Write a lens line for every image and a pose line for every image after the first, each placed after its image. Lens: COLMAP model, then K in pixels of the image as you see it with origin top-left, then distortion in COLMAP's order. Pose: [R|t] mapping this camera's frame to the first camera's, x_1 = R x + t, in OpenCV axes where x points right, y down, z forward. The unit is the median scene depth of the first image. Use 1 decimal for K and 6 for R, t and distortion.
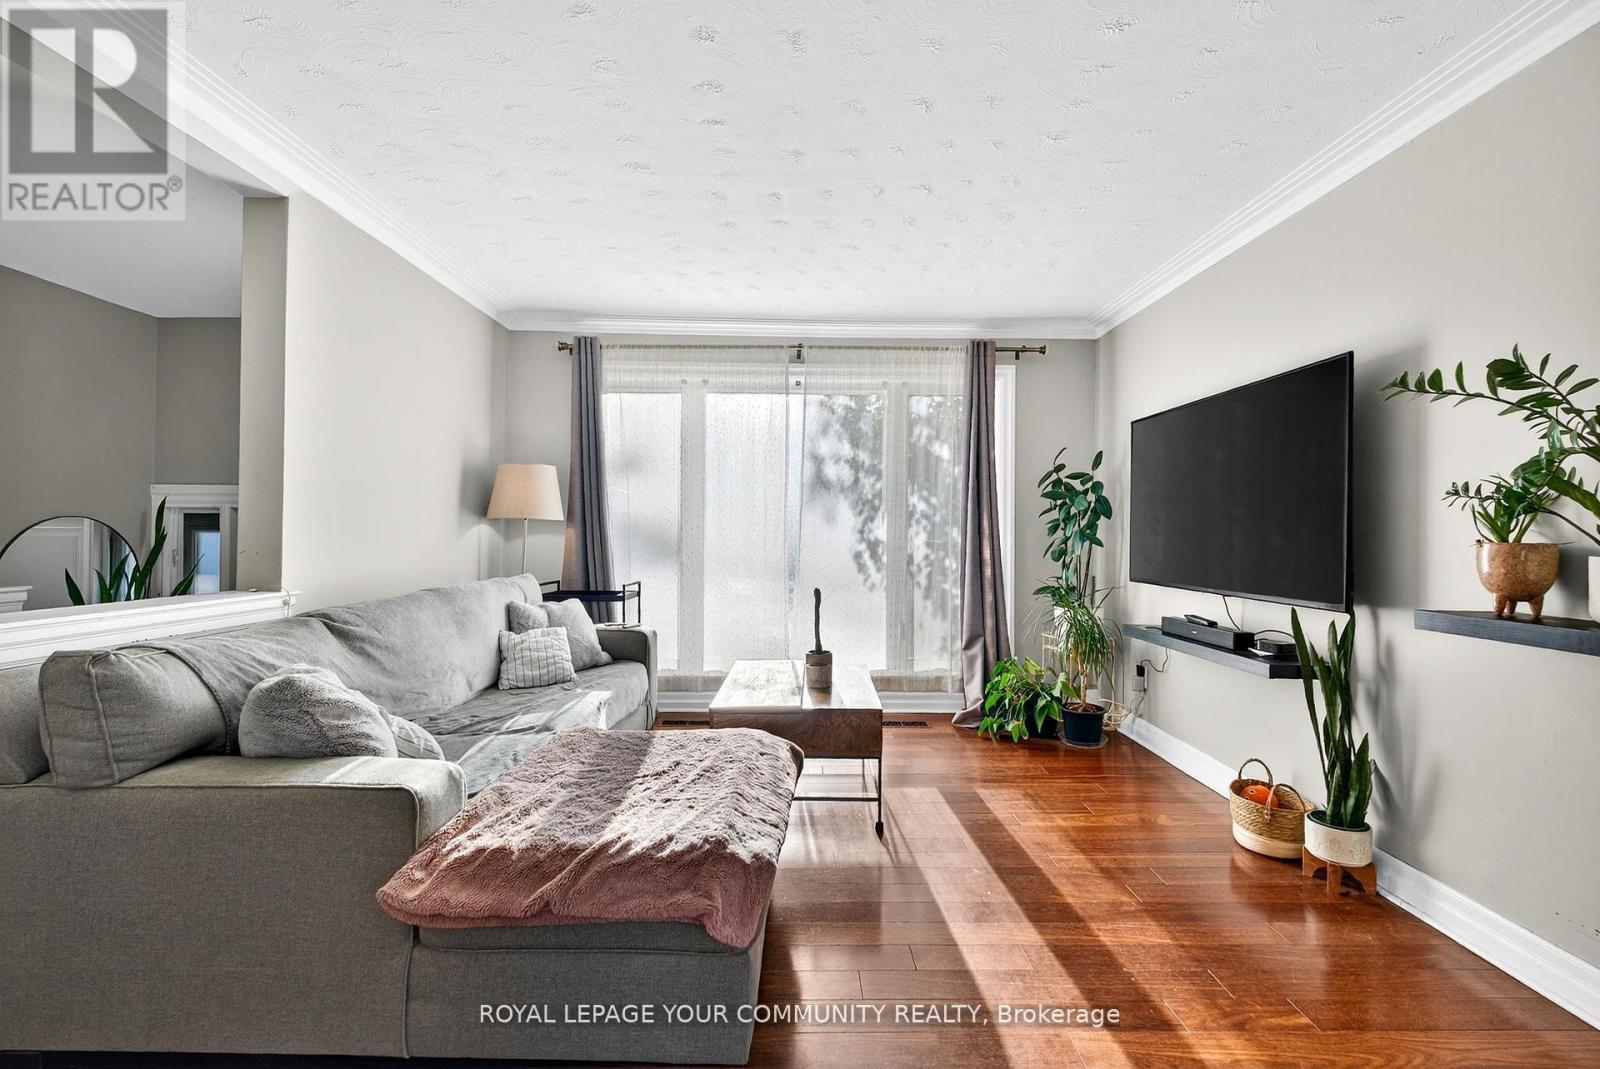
lens RADIAL K [[705.9, 0, 806.2], [0, 705.9, 524.3], [0, 0, 1]] dist [0.008381, -0.000494]
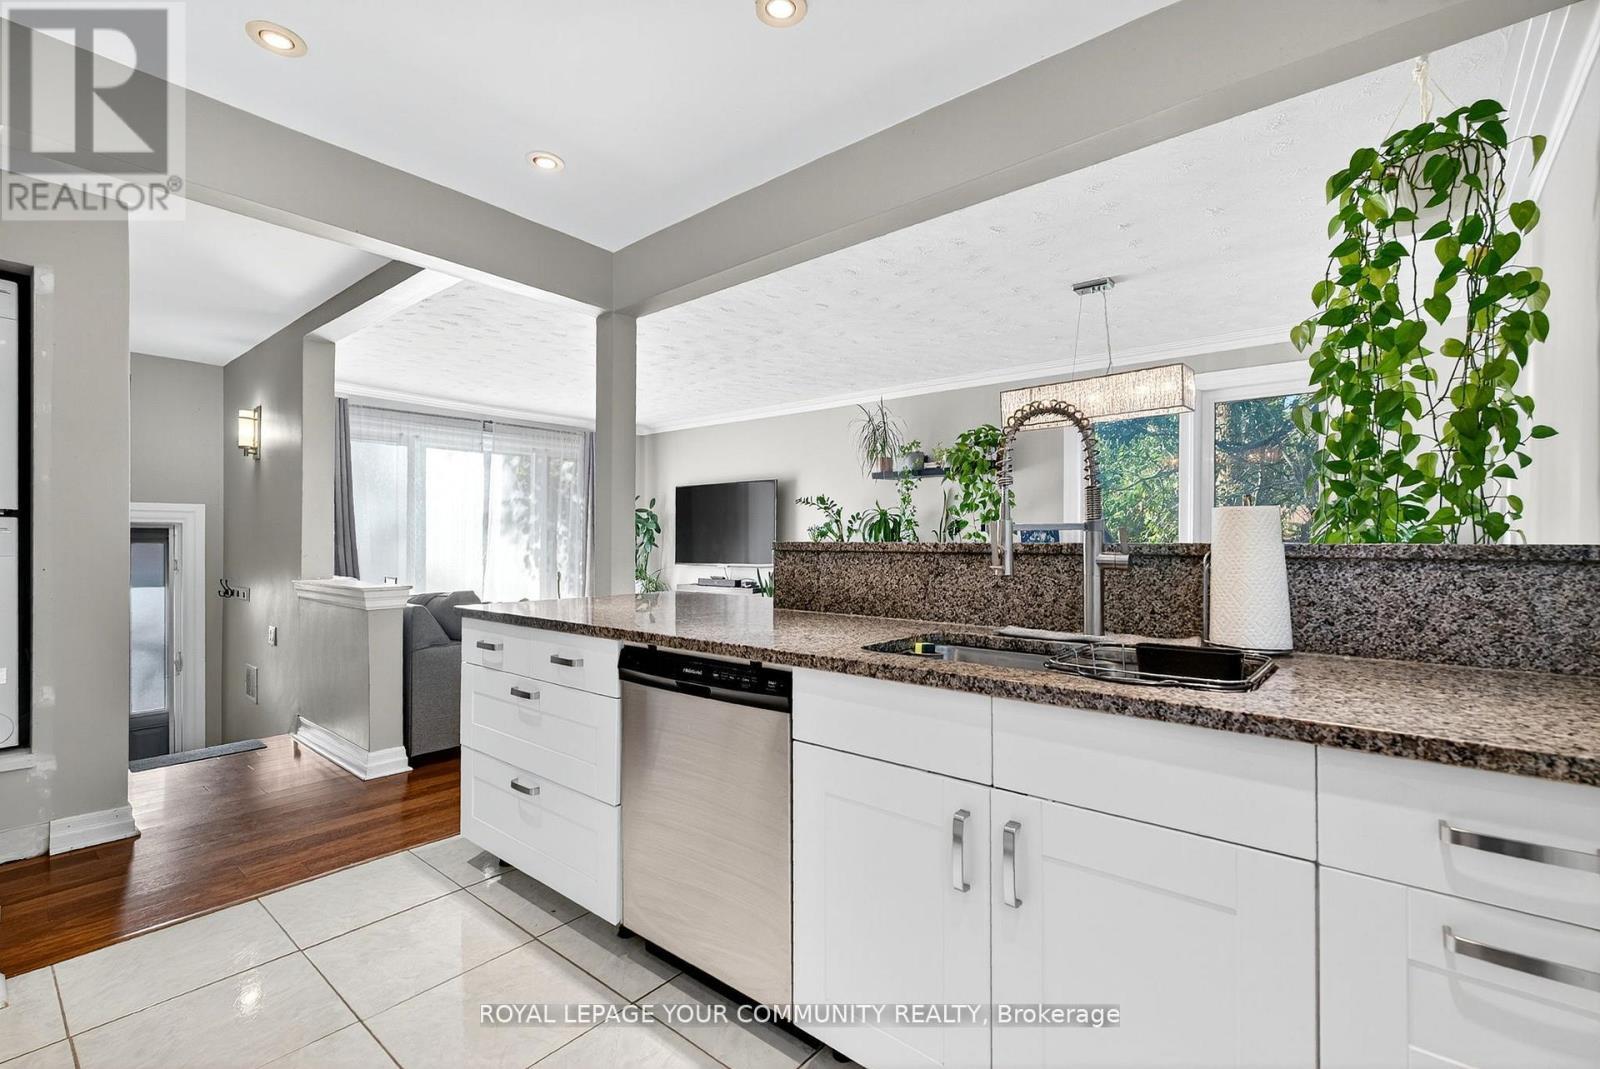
lens RADIAL K [[705.9, 0, 795.4], [0, 705.9, 542.0], [0, 0, 1]] dist [0.008381, -0.000494]
pose [[0.656799, -0.008667, 0.754016, -0.793708], [-0.003127, 0.999894, 0.014217, -0.013488], [-0.754059, -0.011695, 0.656702, -0.564607]]
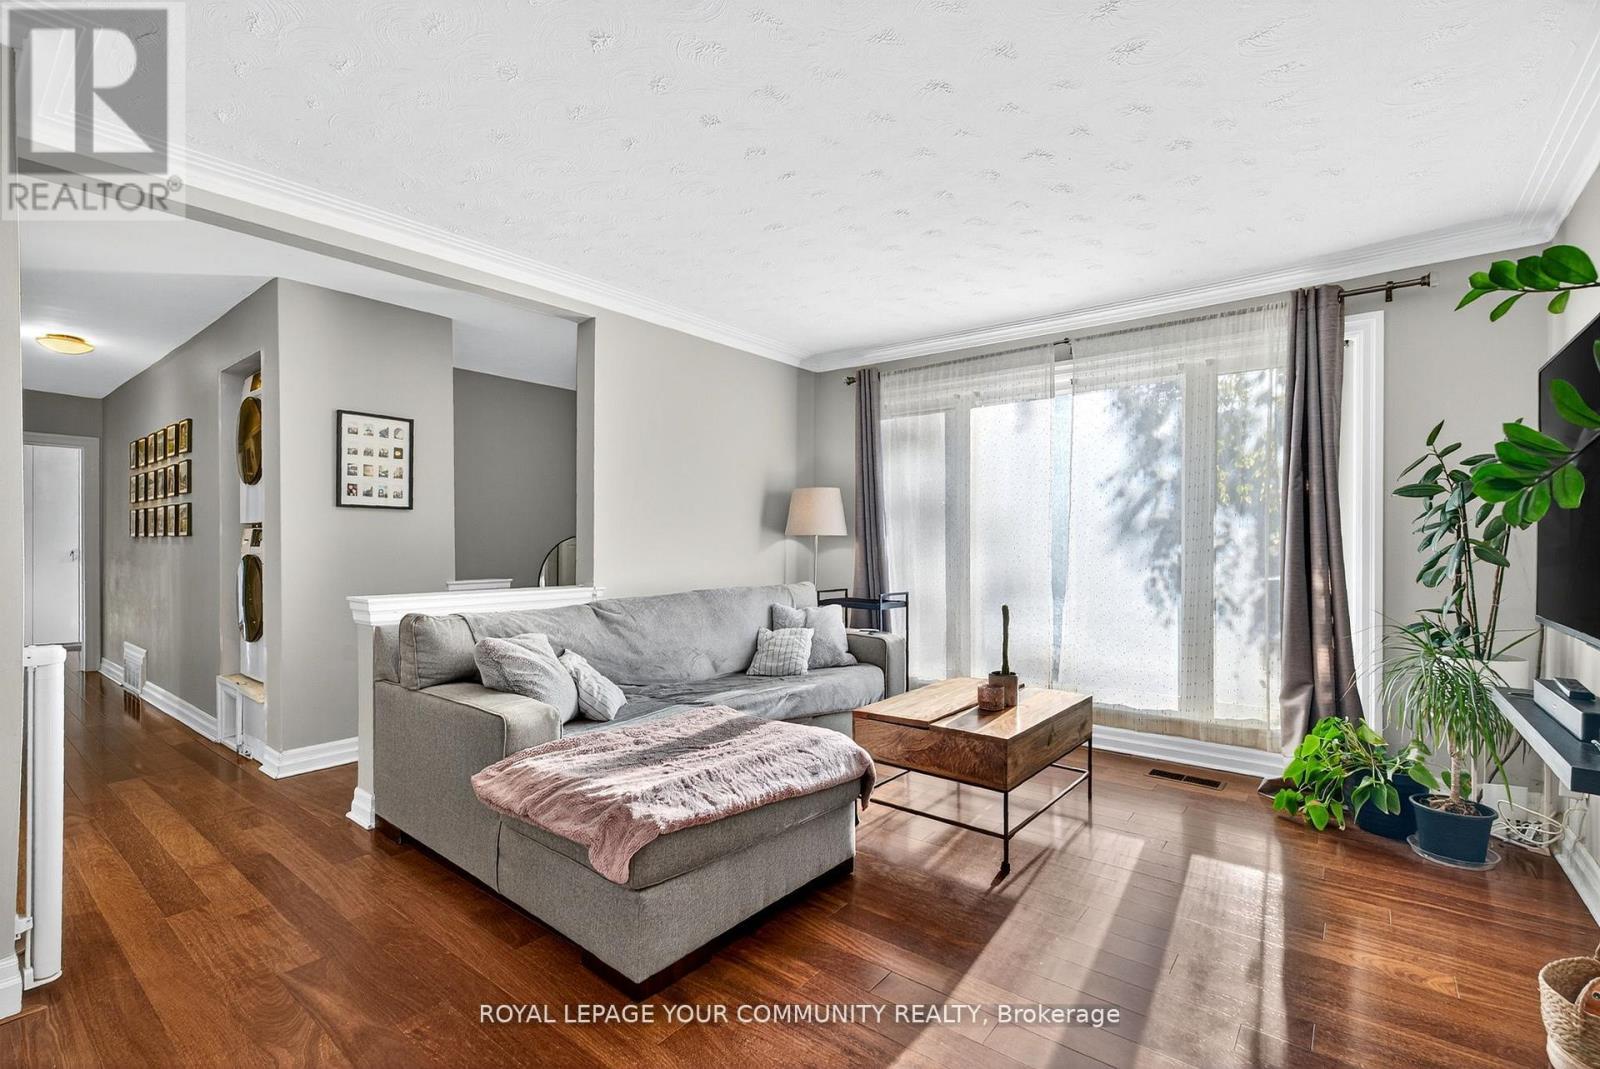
lens RADIAL K [[705.9, 0, 806.9], [0, 705.9, 541.4], [0, 0, 1]] dist [0.008381, -0.000494]
pose [[0.780725, -0.007603, -0.624829, 0.321907], [0.010223, 0.999948, 0.000606, 0.002098], [0.624791, -0.006861, 0.780762, 0.085073]]
